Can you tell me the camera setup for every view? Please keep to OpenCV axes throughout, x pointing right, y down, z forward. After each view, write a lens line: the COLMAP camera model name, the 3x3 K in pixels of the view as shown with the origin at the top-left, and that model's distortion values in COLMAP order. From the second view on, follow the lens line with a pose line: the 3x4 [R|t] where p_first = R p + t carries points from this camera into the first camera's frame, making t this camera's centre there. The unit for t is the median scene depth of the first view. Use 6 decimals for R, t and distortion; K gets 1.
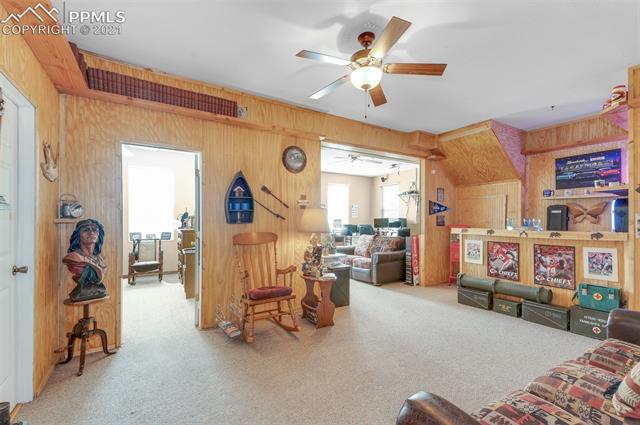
lens RADIAL K [[280.4, 0, 320.9], [0, 280.4, 216.6], [0, 0, 1]] dist [0.023940, -0.005476]
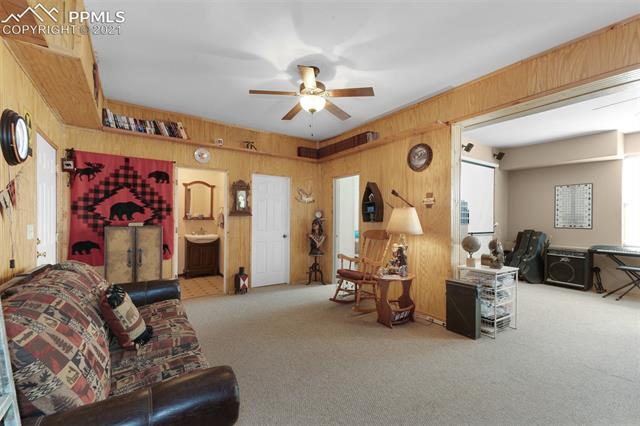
lens RADIAL K [[280.4, 0, 322.9], [0, 280.4, 215.6], [0, 0, 1]] dist [0.023940, -0.005476]
pose [[0.037929, -0.007789, -0.999250, 1.023214], [0.006871, 0.999948, -0.007533, 0.003284], [0.999257, -0.006580, 0.037980, 0.739195]]
